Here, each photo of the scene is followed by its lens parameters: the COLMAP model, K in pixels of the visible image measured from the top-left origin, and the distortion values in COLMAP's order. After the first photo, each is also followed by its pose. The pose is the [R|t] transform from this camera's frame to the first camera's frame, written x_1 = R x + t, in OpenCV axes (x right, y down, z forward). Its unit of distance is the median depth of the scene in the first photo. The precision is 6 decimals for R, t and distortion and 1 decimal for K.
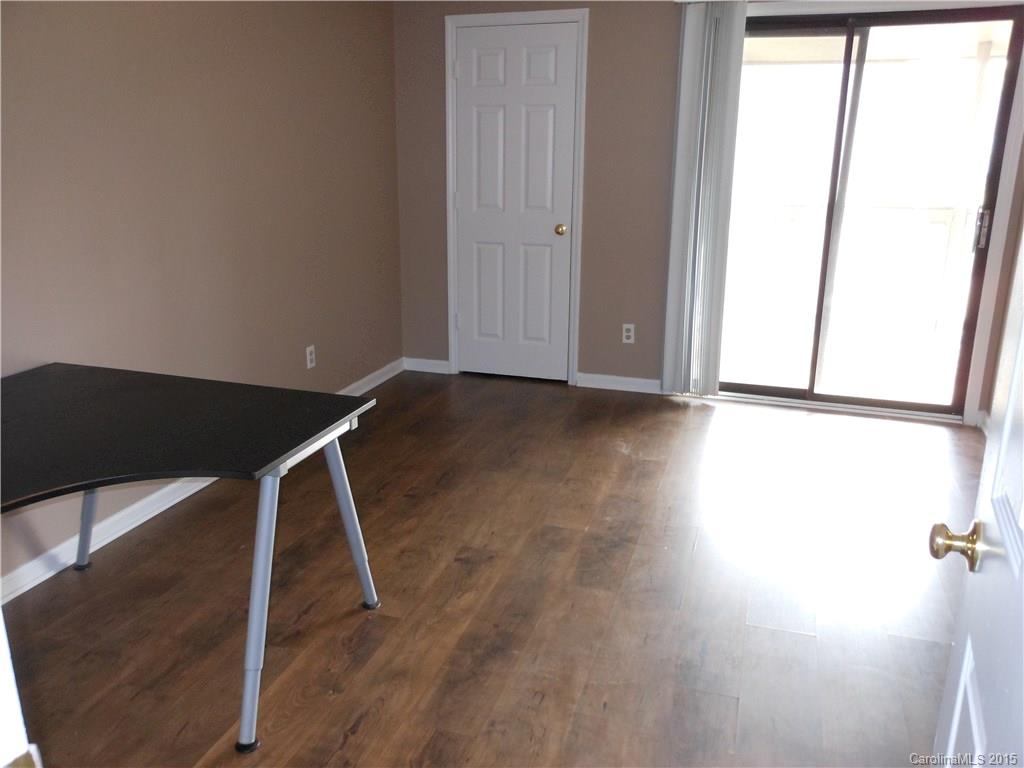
lens RADIAL K [[822.4, 0, 493.5], [0, 822.4, 374.7], [0, 0, 1]] dist [0.004899, -0.008325]
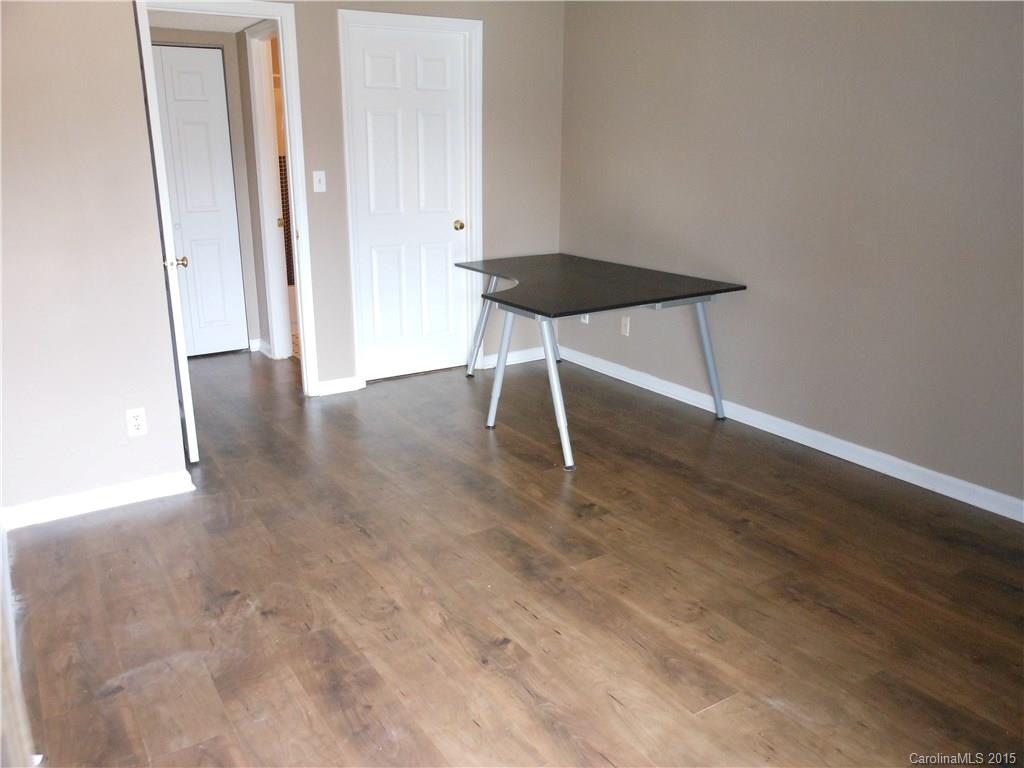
lens RADIAL K [[822.4, 0, 493.5], [0, 822.4, 374.7], [0, 0, 1]] dist [0.004899, -0.008325]
pose [[-0.625100, 0.218544, -0.749326, 0.791665], [-0.207468, 0.878950, 0.429423, -0.363304], [0.752468, 0.423894, -0.504090, 1.295769]]
